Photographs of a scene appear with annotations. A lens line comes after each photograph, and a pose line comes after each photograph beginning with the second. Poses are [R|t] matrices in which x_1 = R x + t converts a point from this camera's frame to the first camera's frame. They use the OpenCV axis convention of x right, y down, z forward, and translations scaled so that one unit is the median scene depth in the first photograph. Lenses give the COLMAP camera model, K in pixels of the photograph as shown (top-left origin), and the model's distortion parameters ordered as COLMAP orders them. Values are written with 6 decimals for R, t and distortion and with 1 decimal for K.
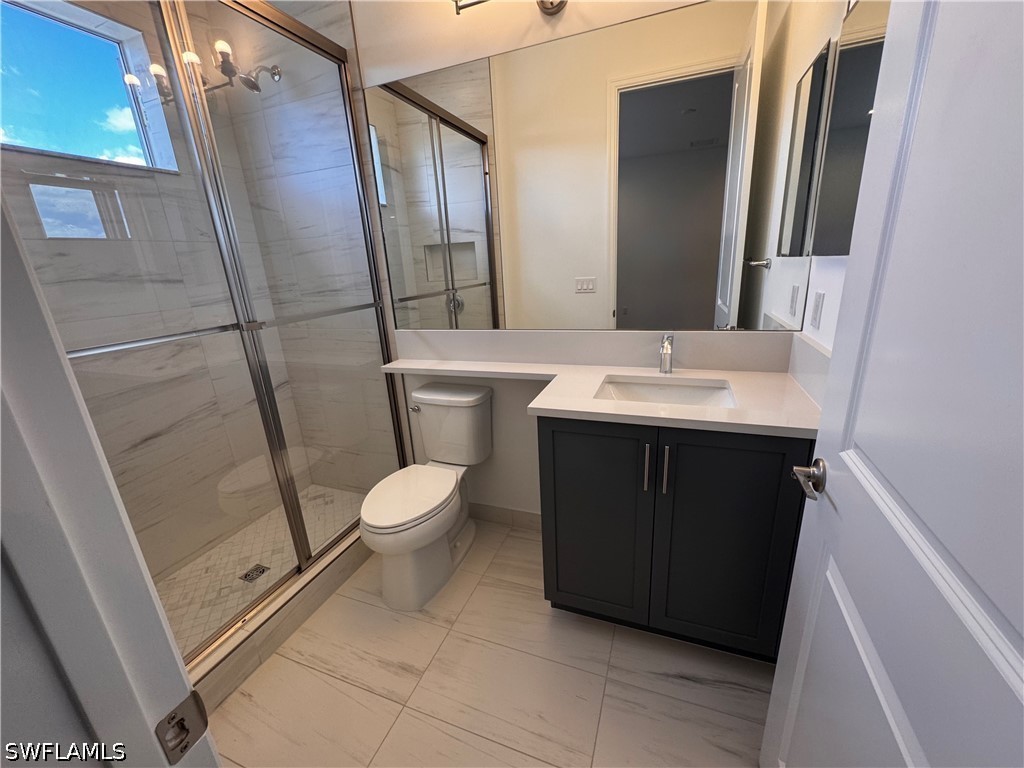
lens RADIAL K [[411.7, 0, 514.8], [0, 411.7, 382.3], [0, 0, 1]] dist [-0.003287, -0.000192]
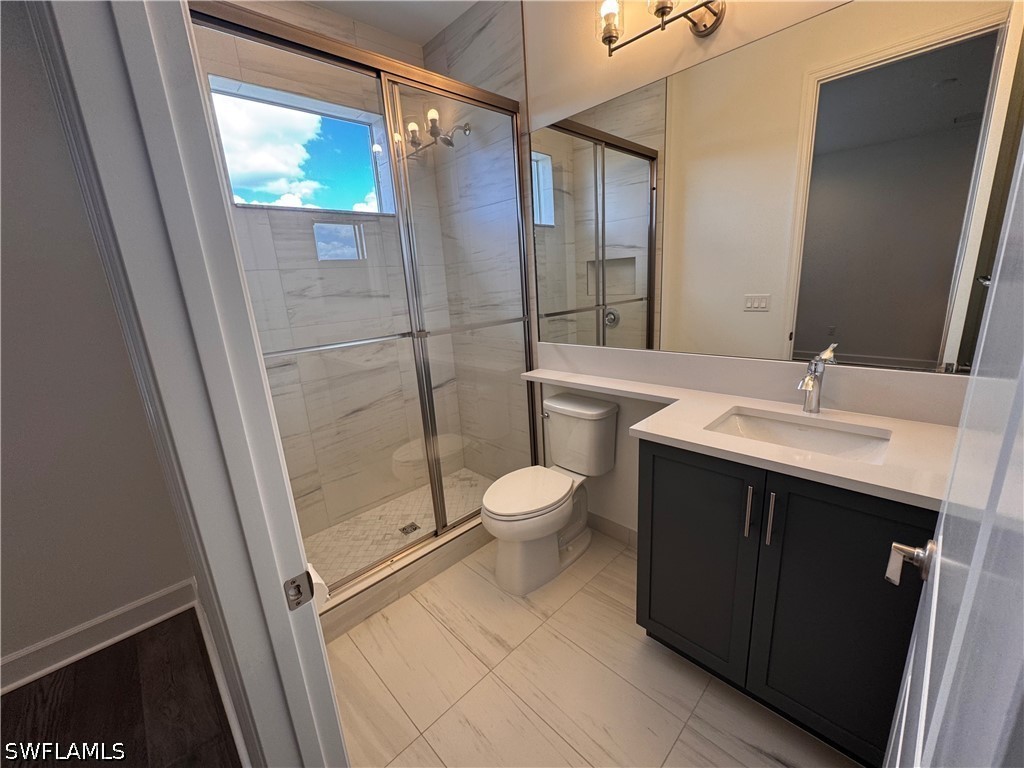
lens RADIAL K [[411.7, 0, 513.6], [0, 411.7, 381.8], [0, 0, 1]] dist [-0.003287, -0.000192]
pose [[0.909754, 0.098761, -0.403230, 0.115927], [-0.107107, 0.994246, 0.001864, -0.017107], [0.401093, 0.041493, 0.915097, -0.040412]]
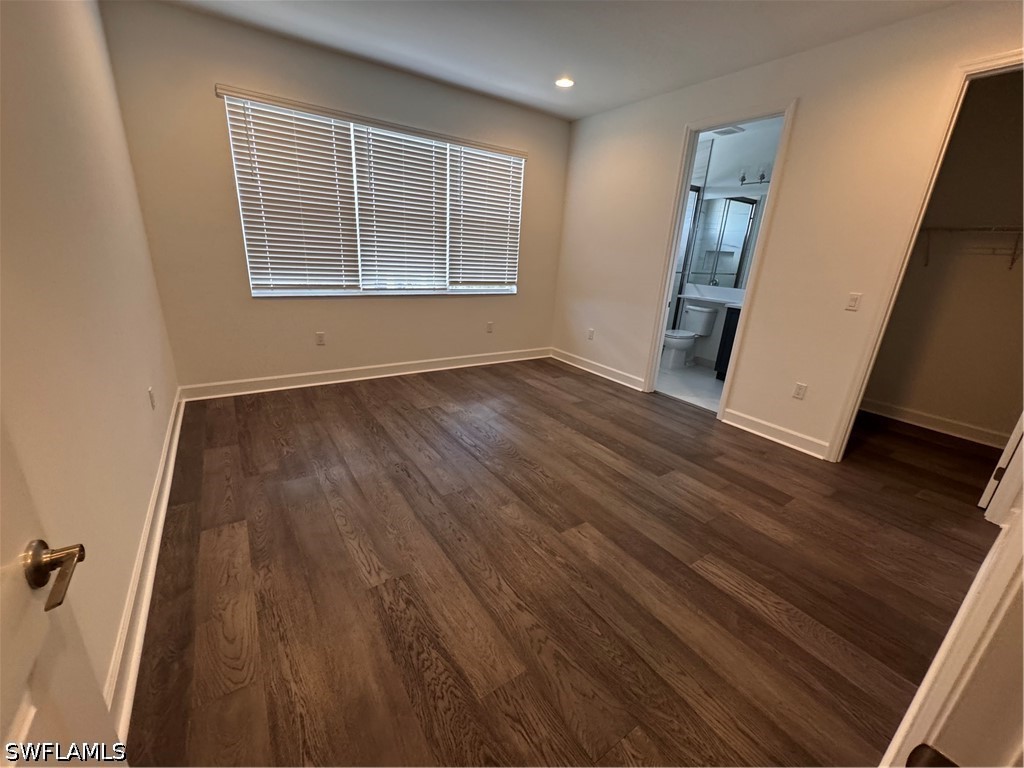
lens RADIAL K [[411.7, 0, 504.0], [0, 411.7, 382.8], [0, 0, 1]] dist [-0.003287, -0.000192]
pose [[0.806875, 0.274492, -0.523075, 0.361340], [-0.262556, 0.959856, 0.098690, 0.596113], [0.529167, 0.057706, 0.846553, -2.038576]]
